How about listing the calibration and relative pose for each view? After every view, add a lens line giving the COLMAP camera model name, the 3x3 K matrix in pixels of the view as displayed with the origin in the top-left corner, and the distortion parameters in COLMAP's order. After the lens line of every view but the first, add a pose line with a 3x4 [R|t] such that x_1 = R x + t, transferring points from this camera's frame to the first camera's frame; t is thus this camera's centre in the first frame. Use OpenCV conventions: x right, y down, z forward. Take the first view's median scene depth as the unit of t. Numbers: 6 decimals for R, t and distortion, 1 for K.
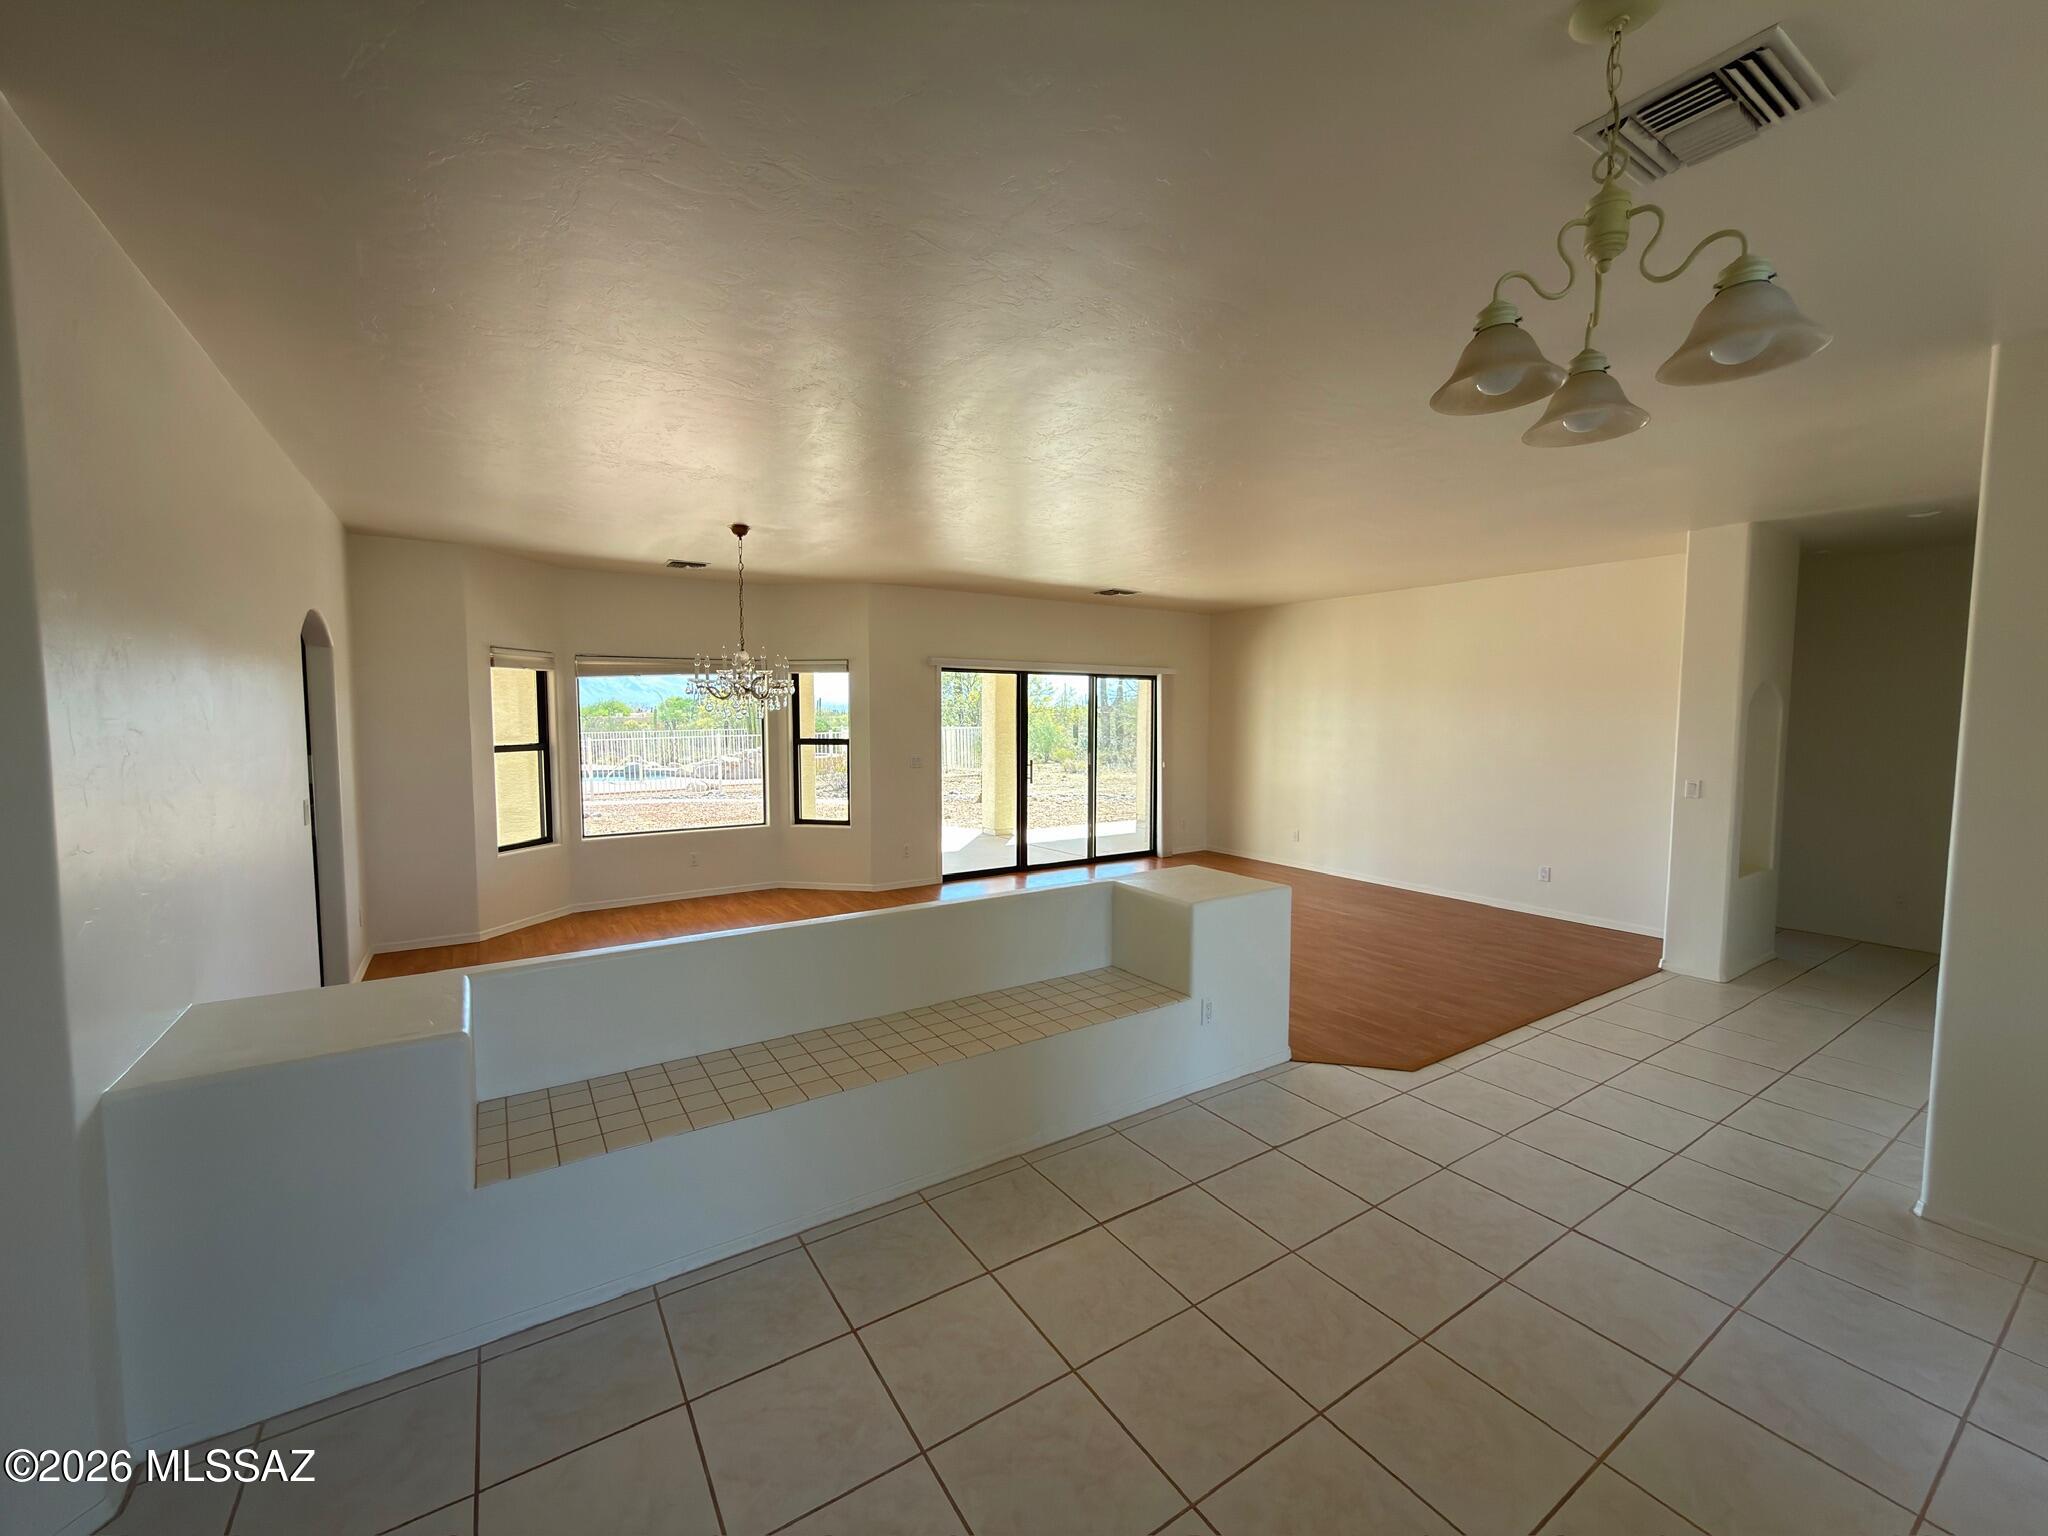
lens RADIAL K [[817.6, 0, 1022.7], [0, 817.6, 764.6], [0, 0, 1]] dist [0.003174, 0.001363]
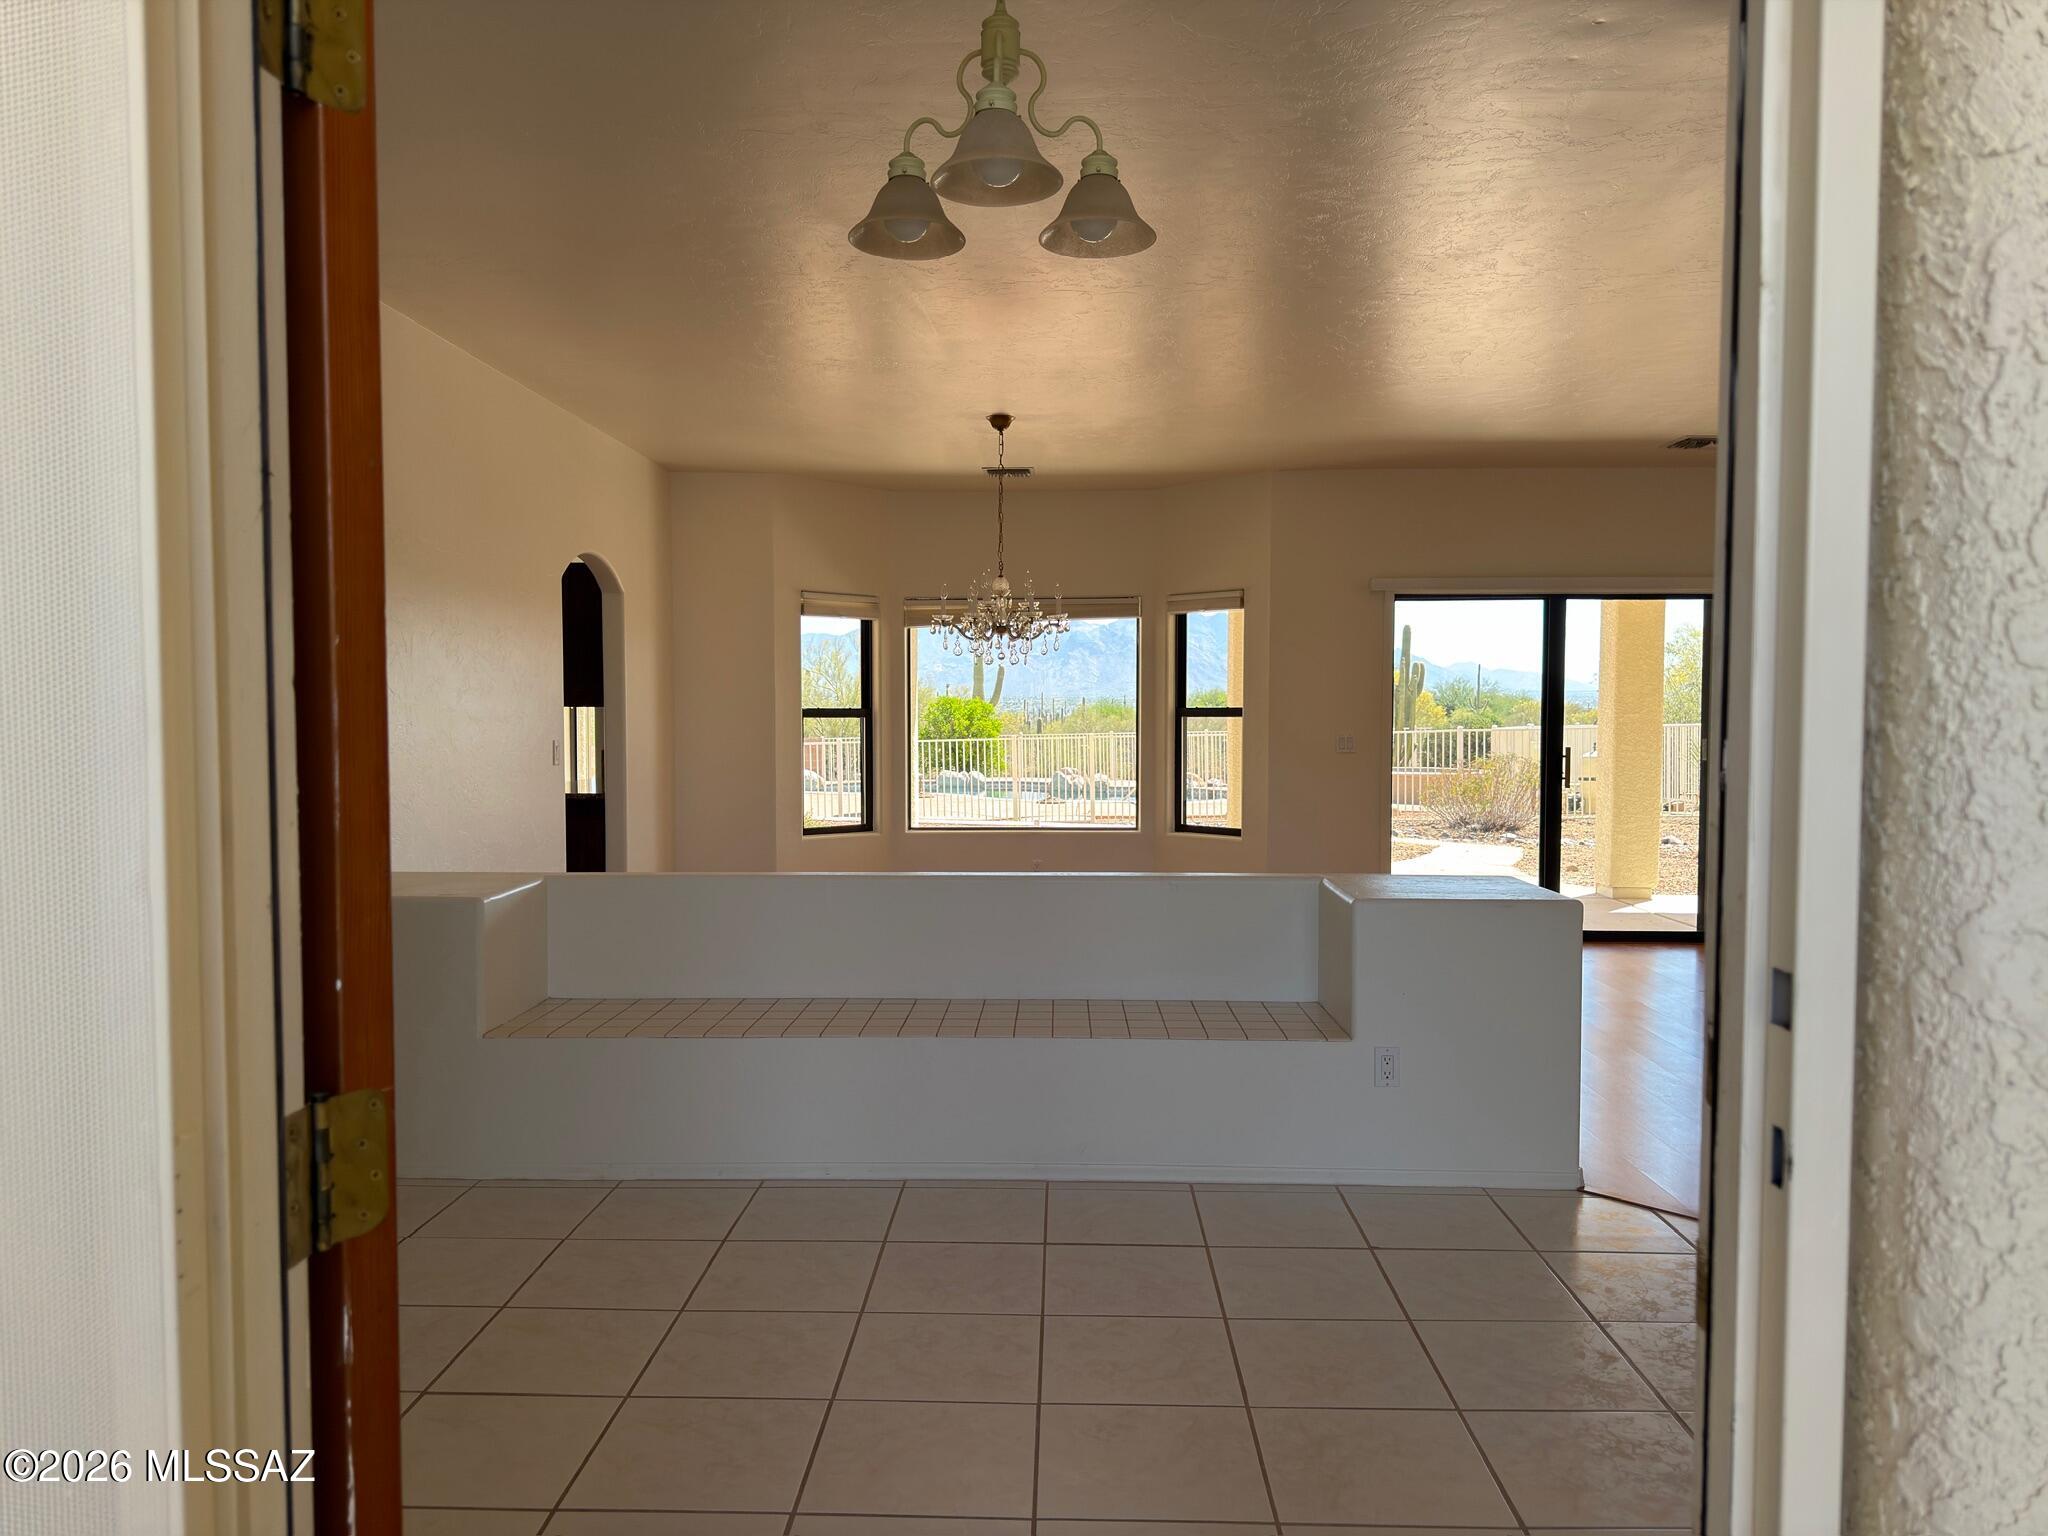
lens RADIAL K [[1429.4, 0, 1020.6], [0, 1429.4, 769.5], [0, 0, 1]] dist [0.068330, -0.017959]
pose [[0.820556, 0.022958, -0.571106, 0.309190], [-0.035849, 0.999293, -0.011336, 0.039341], [0.570441, 0.029776, 0.820798, -0.067971]]
